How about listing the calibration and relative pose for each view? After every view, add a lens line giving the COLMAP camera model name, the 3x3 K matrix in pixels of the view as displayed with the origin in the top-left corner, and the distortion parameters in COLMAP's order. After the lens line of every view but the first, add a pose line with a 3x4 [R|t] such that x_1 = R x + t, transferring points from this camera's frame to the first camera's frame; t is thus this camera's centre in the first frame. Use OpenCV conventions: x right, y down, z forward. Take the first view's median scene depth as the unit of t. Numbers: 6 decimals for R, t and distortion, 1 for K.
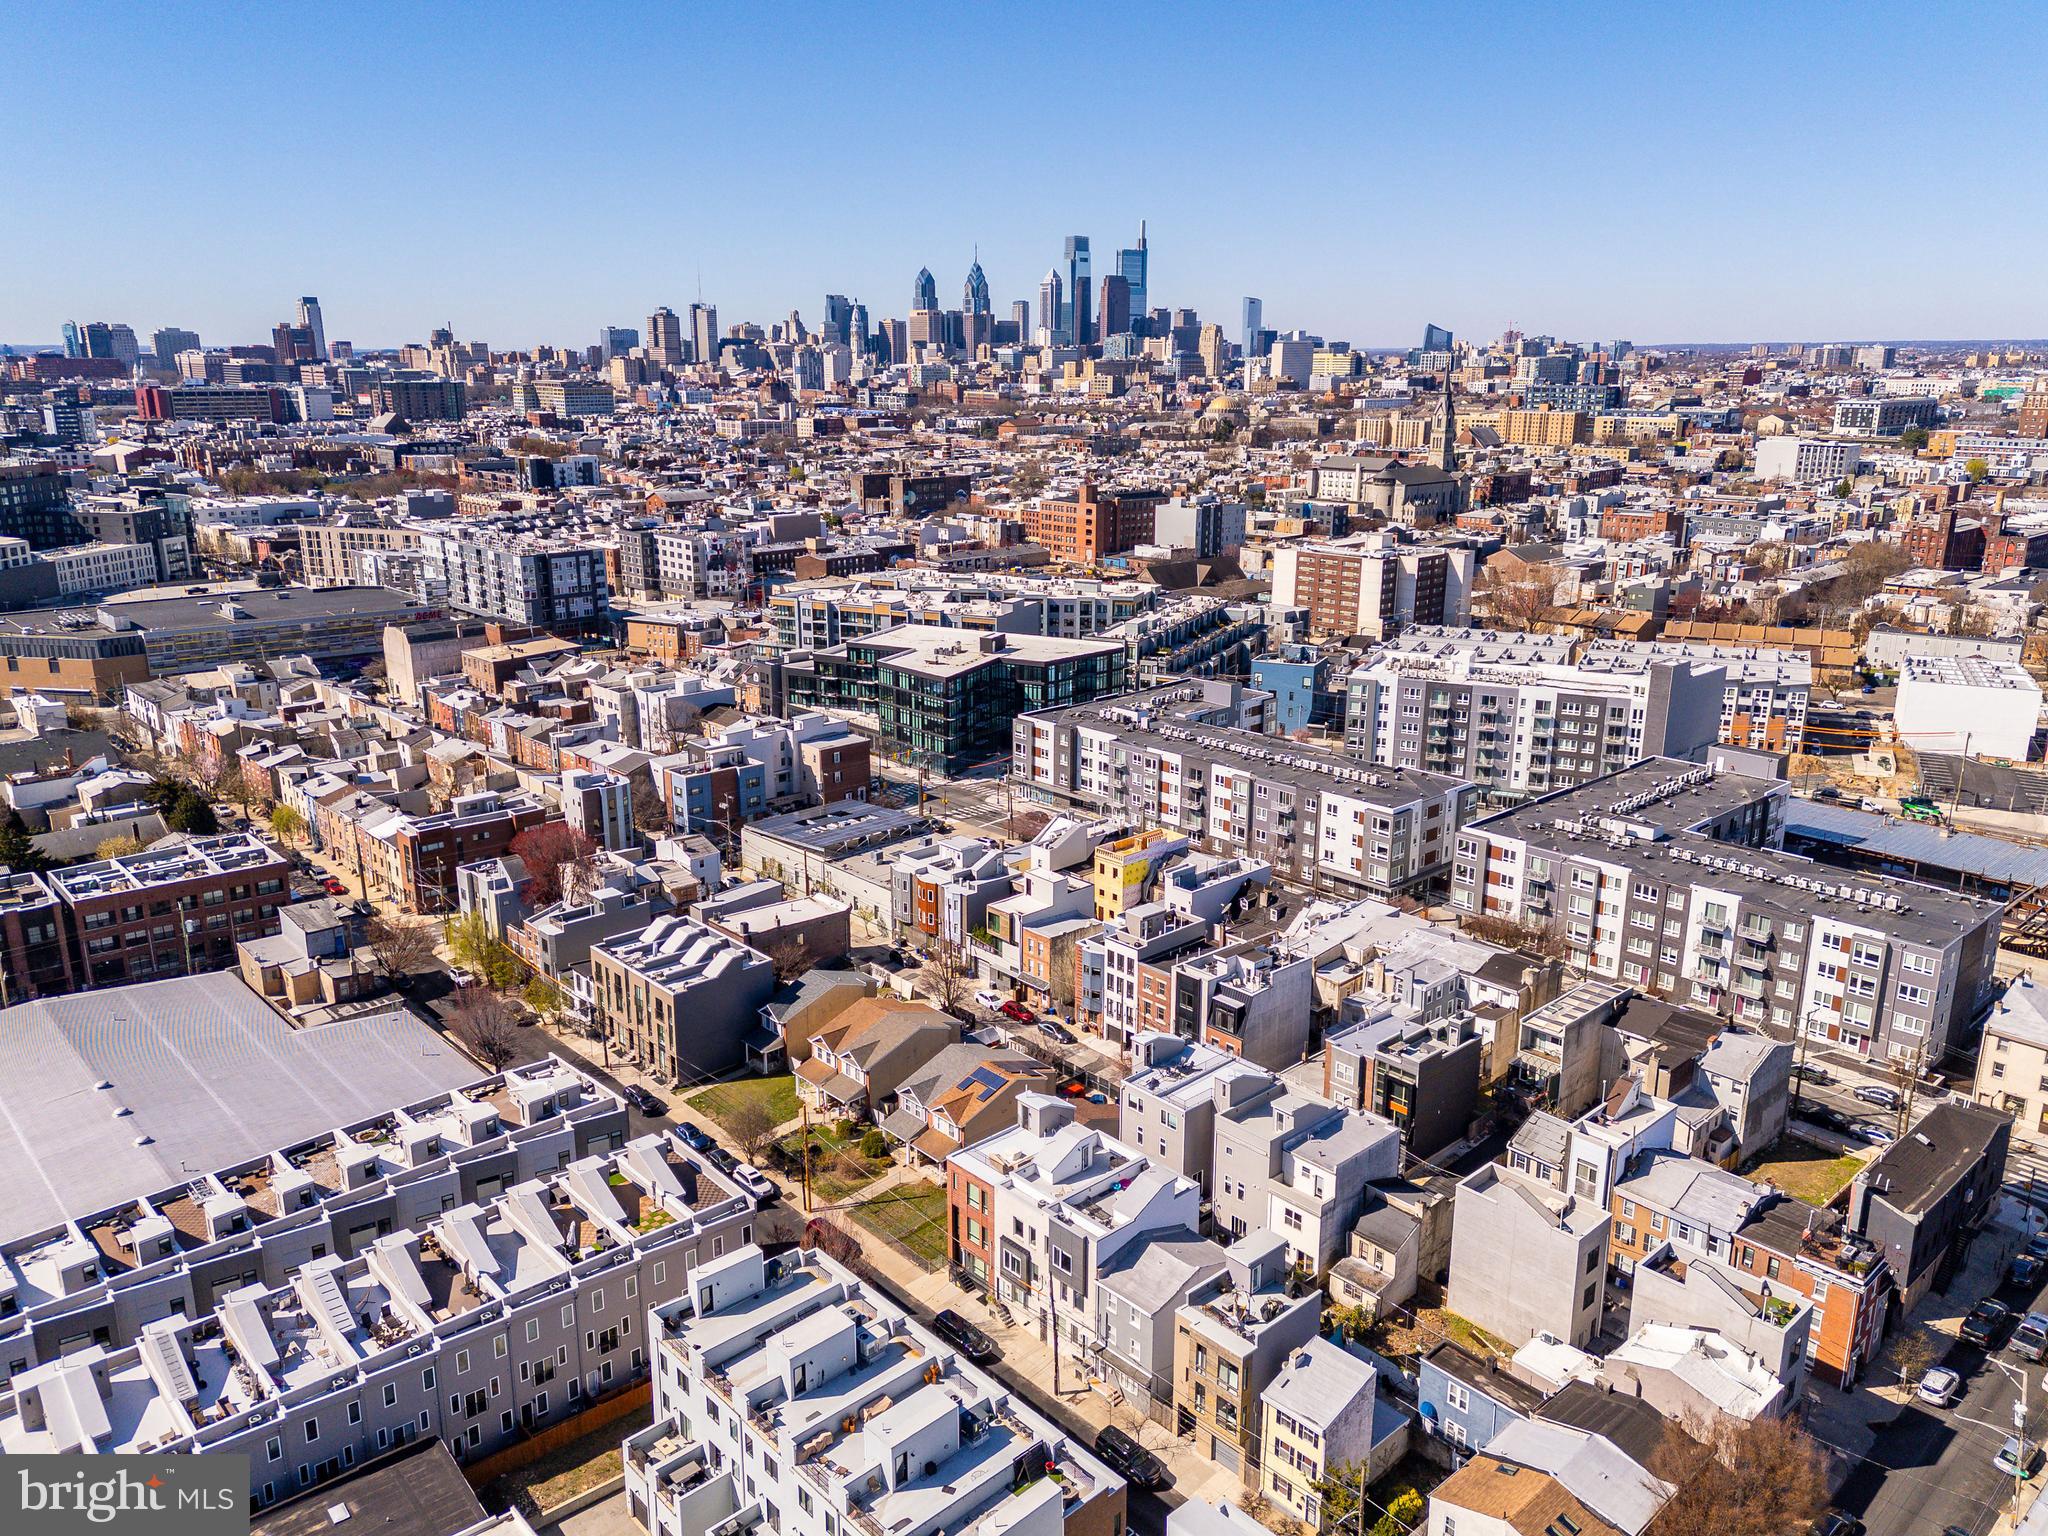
lens RADIAL K [[1495.1, 0, 998.7], [0, 1495.1, 763.9], [0, 0, 1]] dist [0.087542, -0.066779]
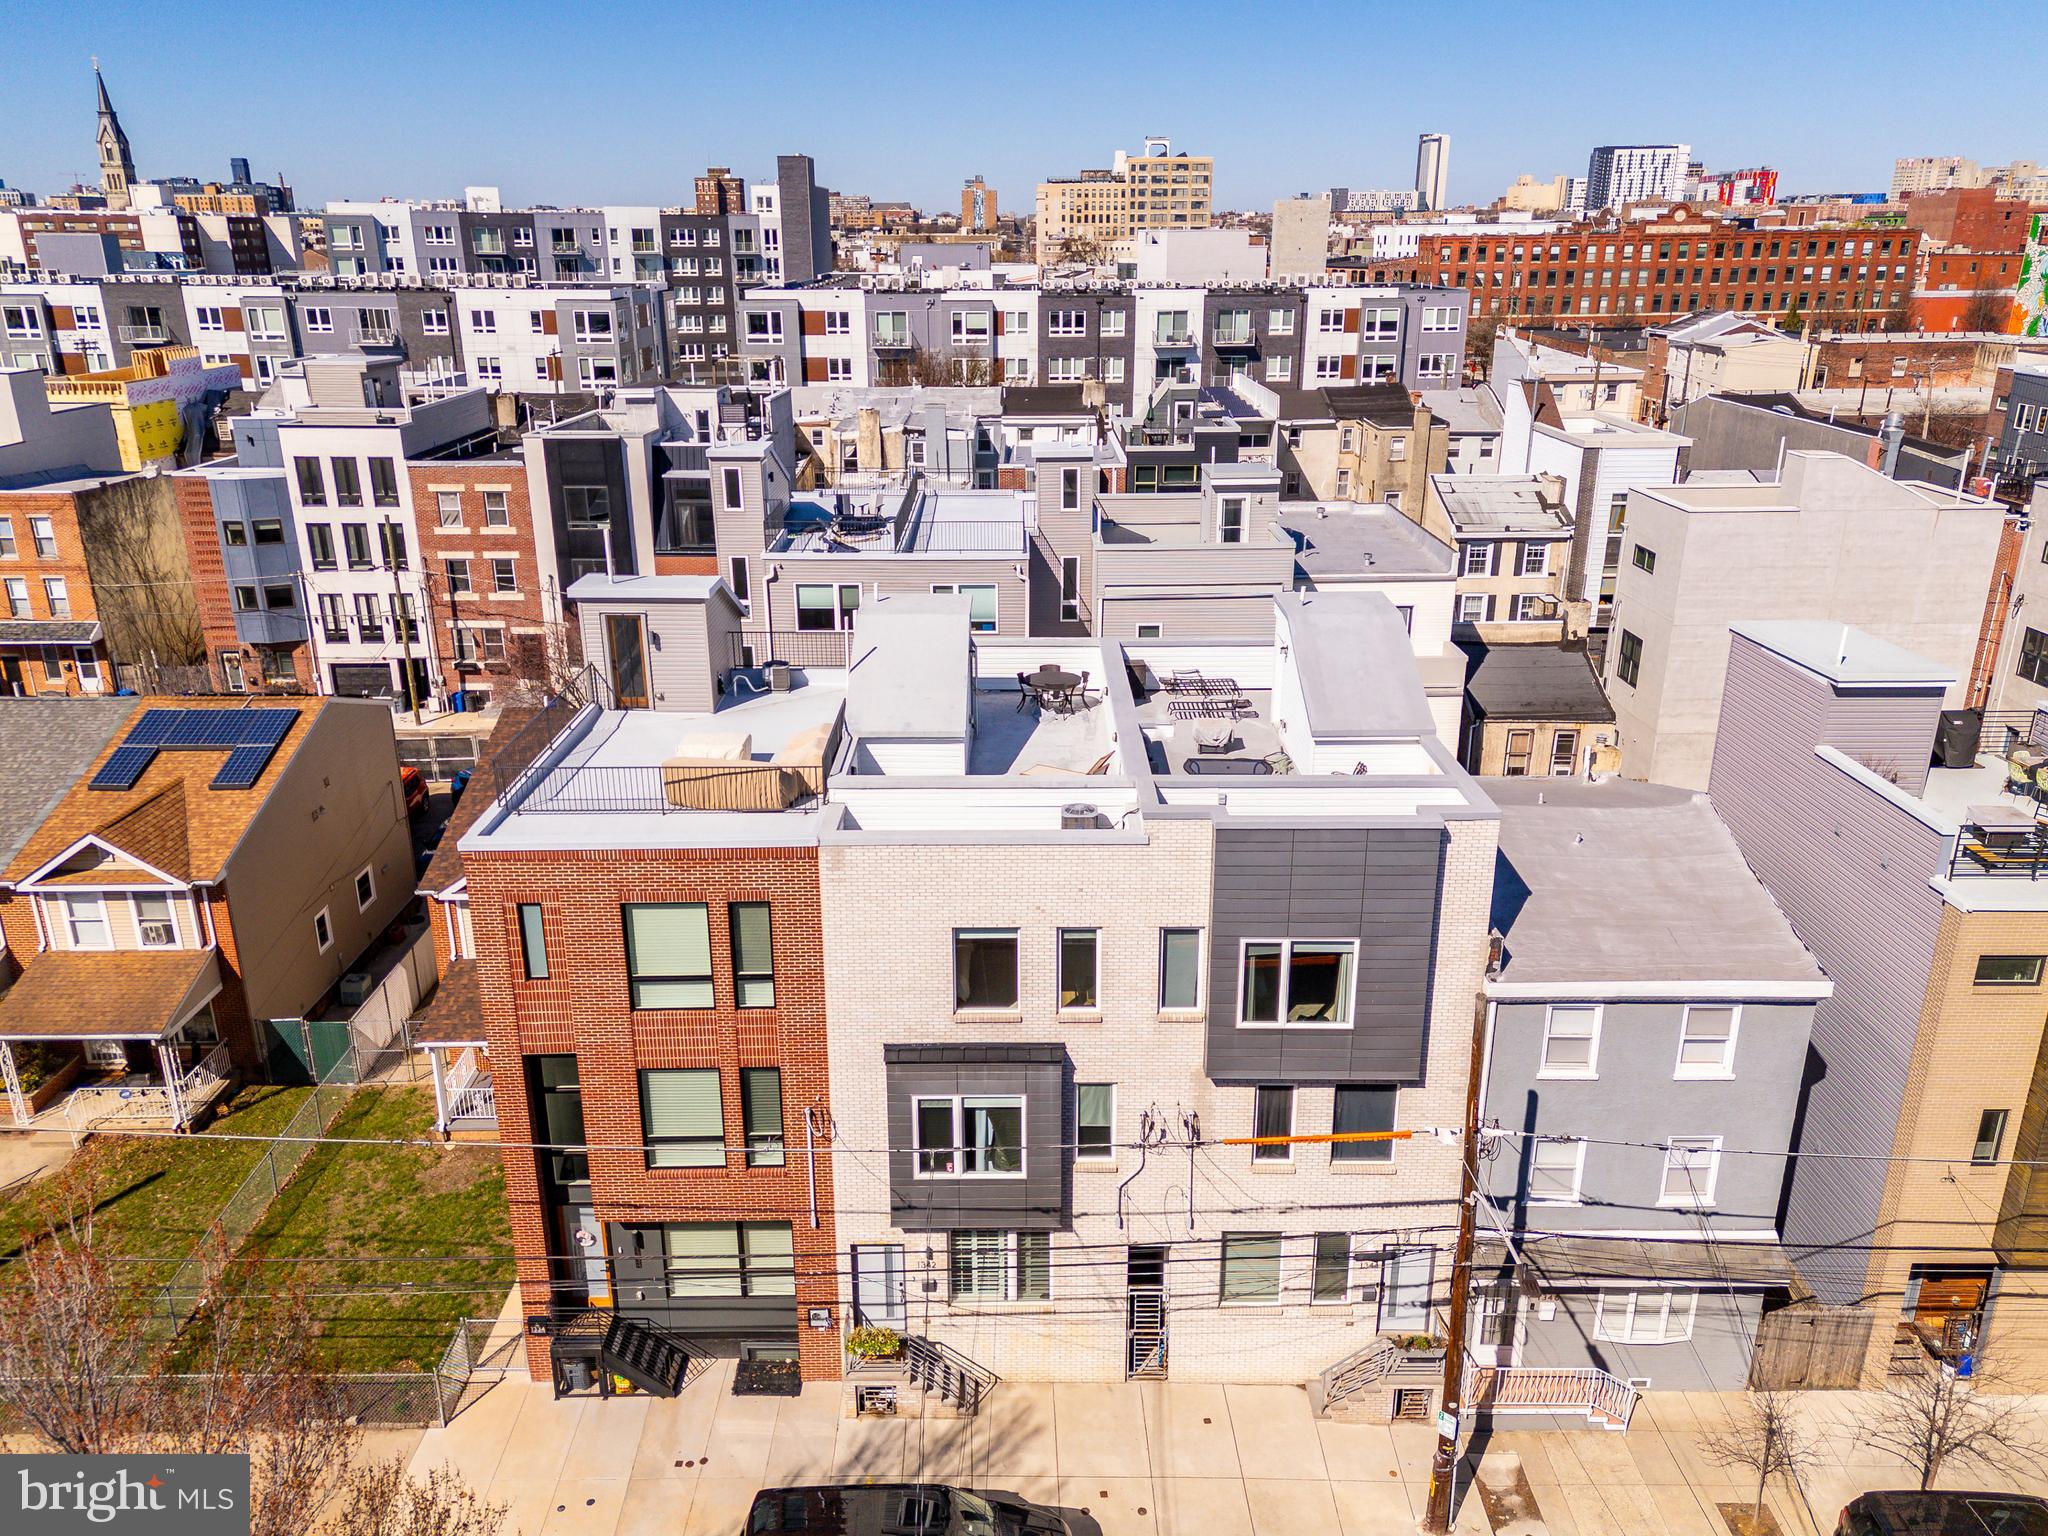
lens RADIAL K [[1495.1, 0, 1016.9], [0, 1495.1, 769.0], [0, 0, 1]] dist [0.087542, -0.066779]
pose [[0.665226, -0.244407, 0.705506, -0.076708], [0.195014, 0.968982, 0.151803, 0.142053], [-0.720724, 0.036600, 0.692255, 0.486510]]
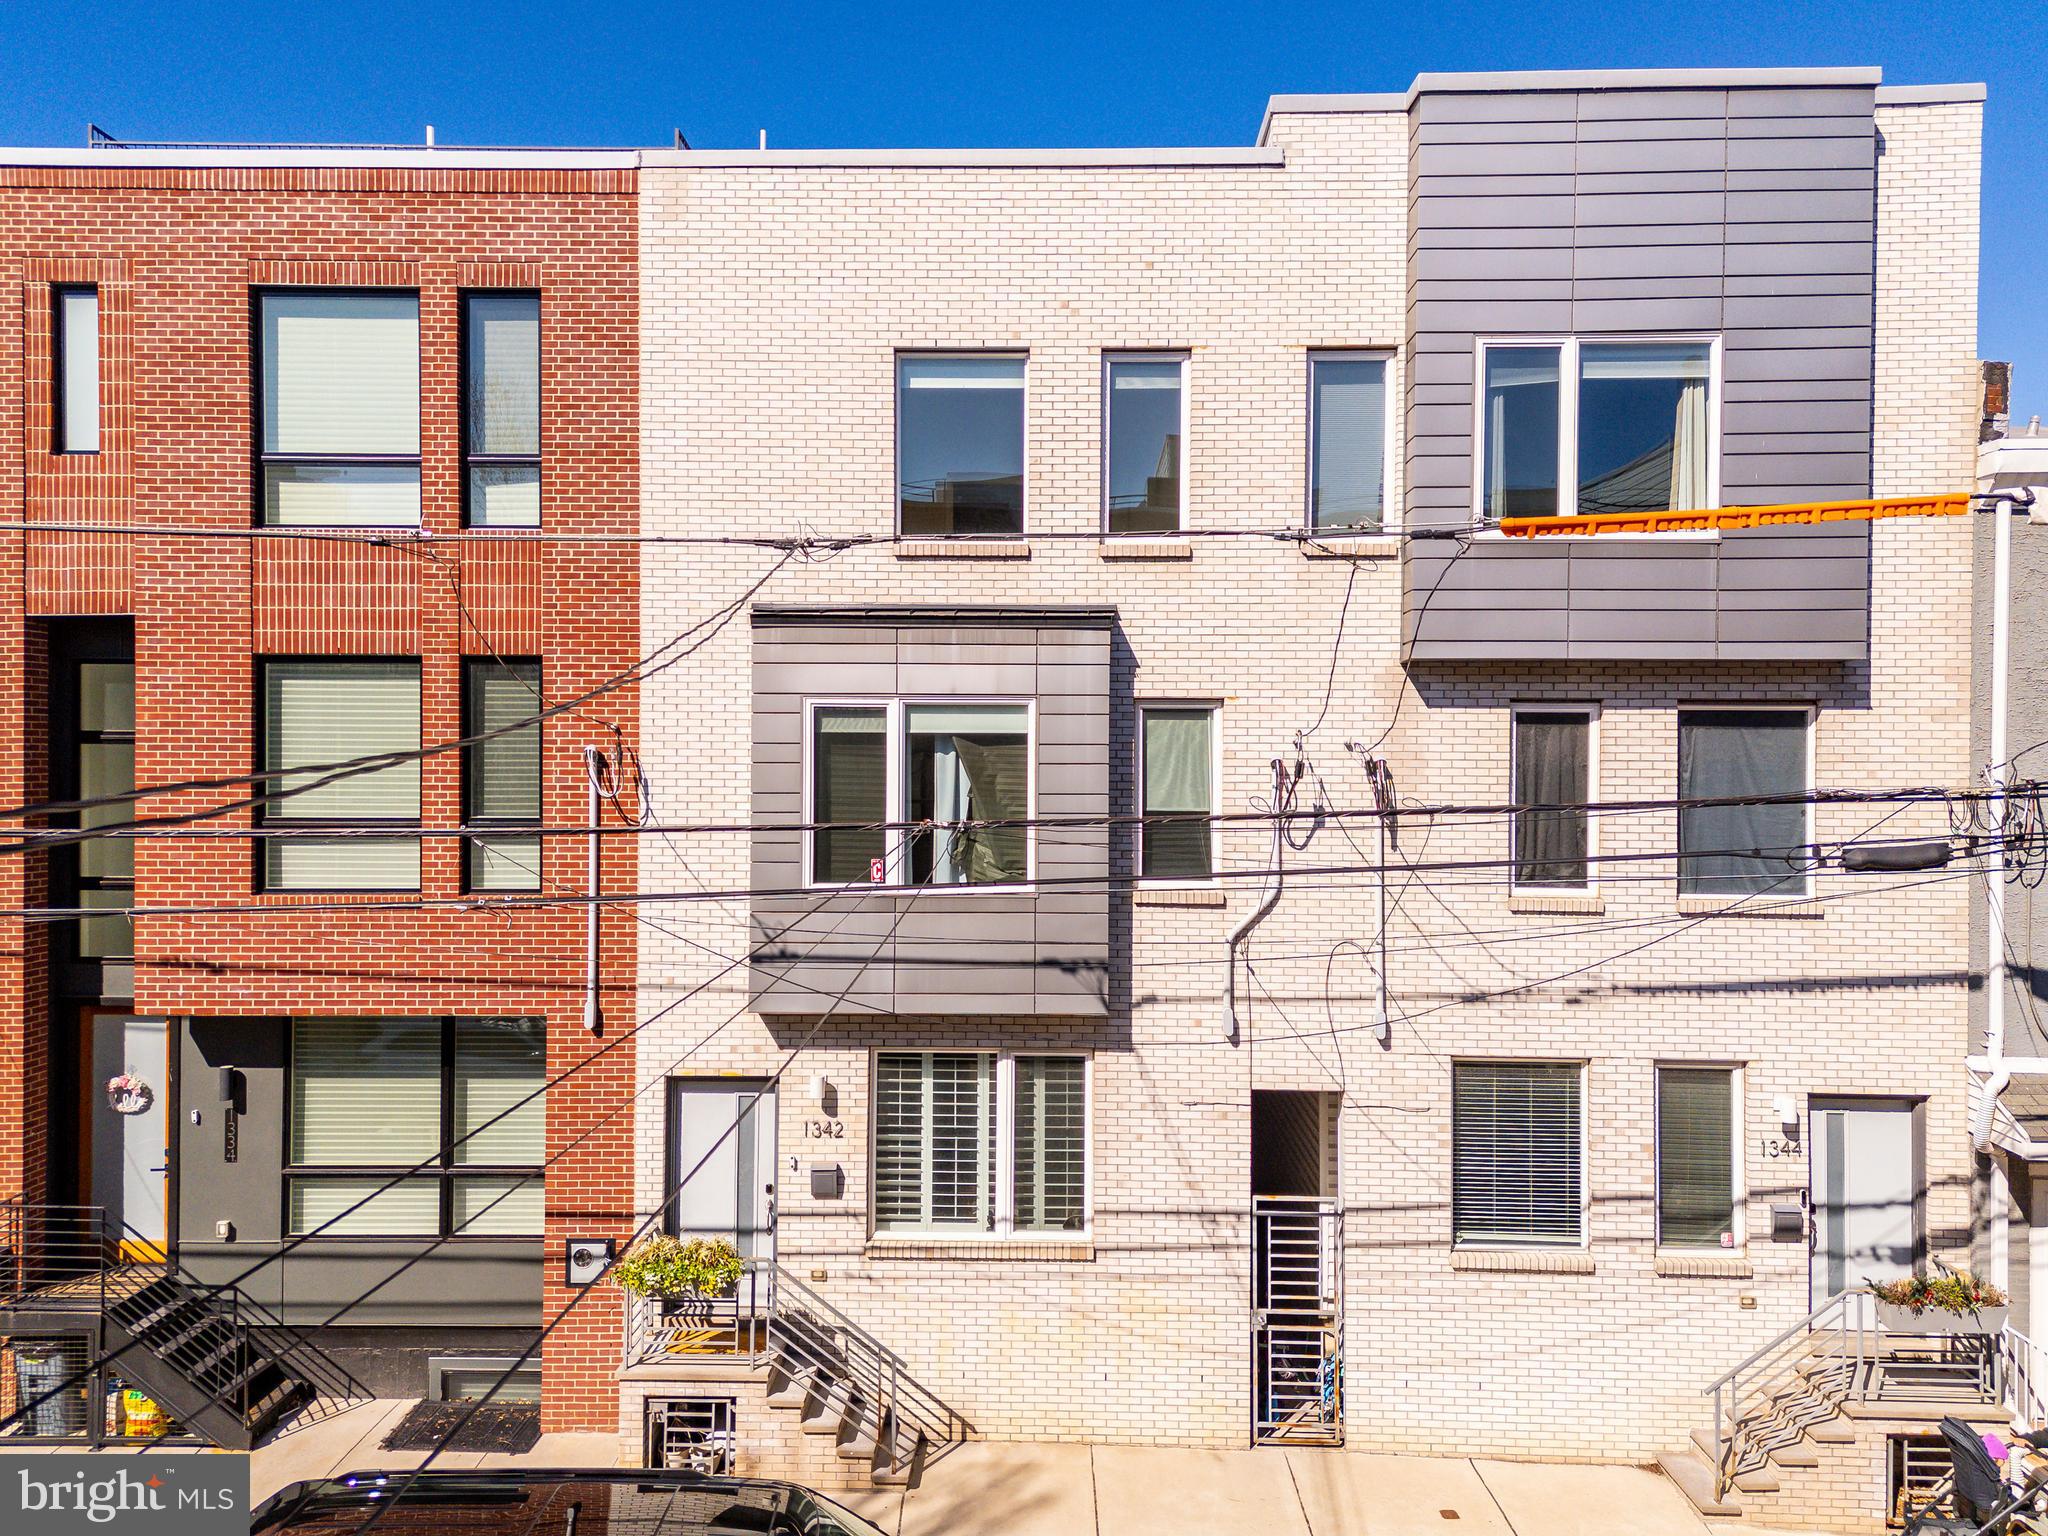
lens RADIAL K [[1495.1, 0, 1020.8], [0, 1495.1, 784.2], [0, 0, 1]] dist [0.087542, -0.066779]
pose [[0.684210, 0.005339, 0.729265, -0.038108], [0.179431, 0.968002, -0.175433, 0.203112], [-0.706867, 0.250886, 0.661359, 0.536213]]
